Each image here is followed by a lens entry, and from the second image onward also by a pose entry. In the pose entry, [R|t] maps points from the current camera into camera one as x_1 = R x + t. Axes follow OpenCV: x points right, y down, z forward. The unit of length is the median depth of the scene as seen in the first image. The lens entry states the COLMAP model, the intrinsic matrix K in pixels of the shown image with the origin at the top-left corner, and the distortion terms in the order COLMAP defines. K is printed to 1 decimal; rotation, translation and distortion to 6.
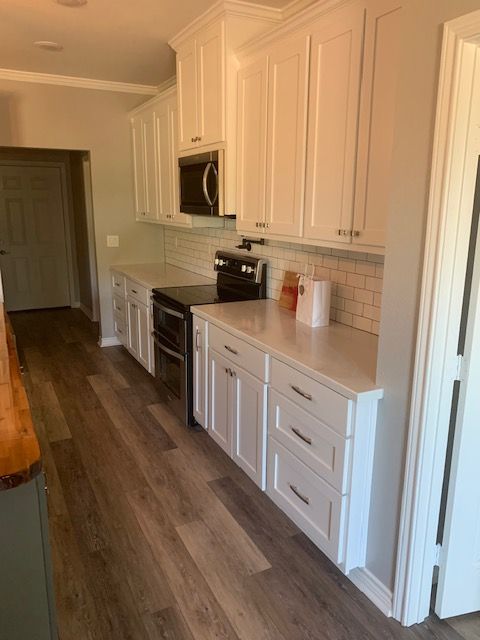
lens RADIAL K [[495.1, 0, 240.0], [0, 495.1, 320.0], [0, 0, 1]] dist [0.013941, 0.000932]
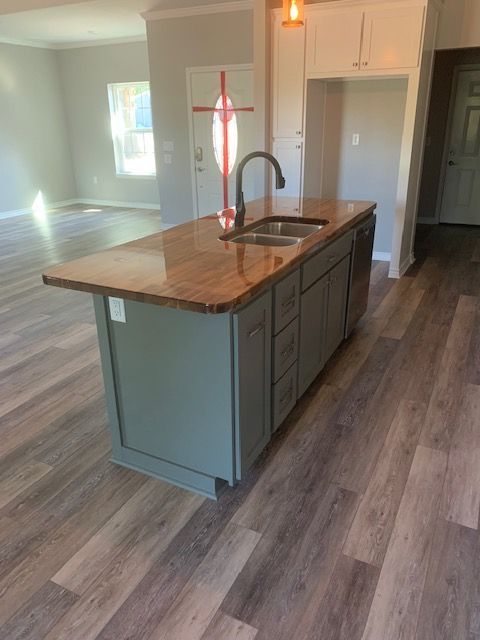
lens RADIAL K [[495.1, 0, 240.0], [0, 495.1, 320.0], [0, 0, 1]] dist [0.013941, 0.000932]
pose [[0.590089, 0.300914, -0.749163, 0.319986], [-0.181776, 0.953636, 0.239865, 0.011886], [0.786608, -0.005362, 0.617430, 0.121359]]
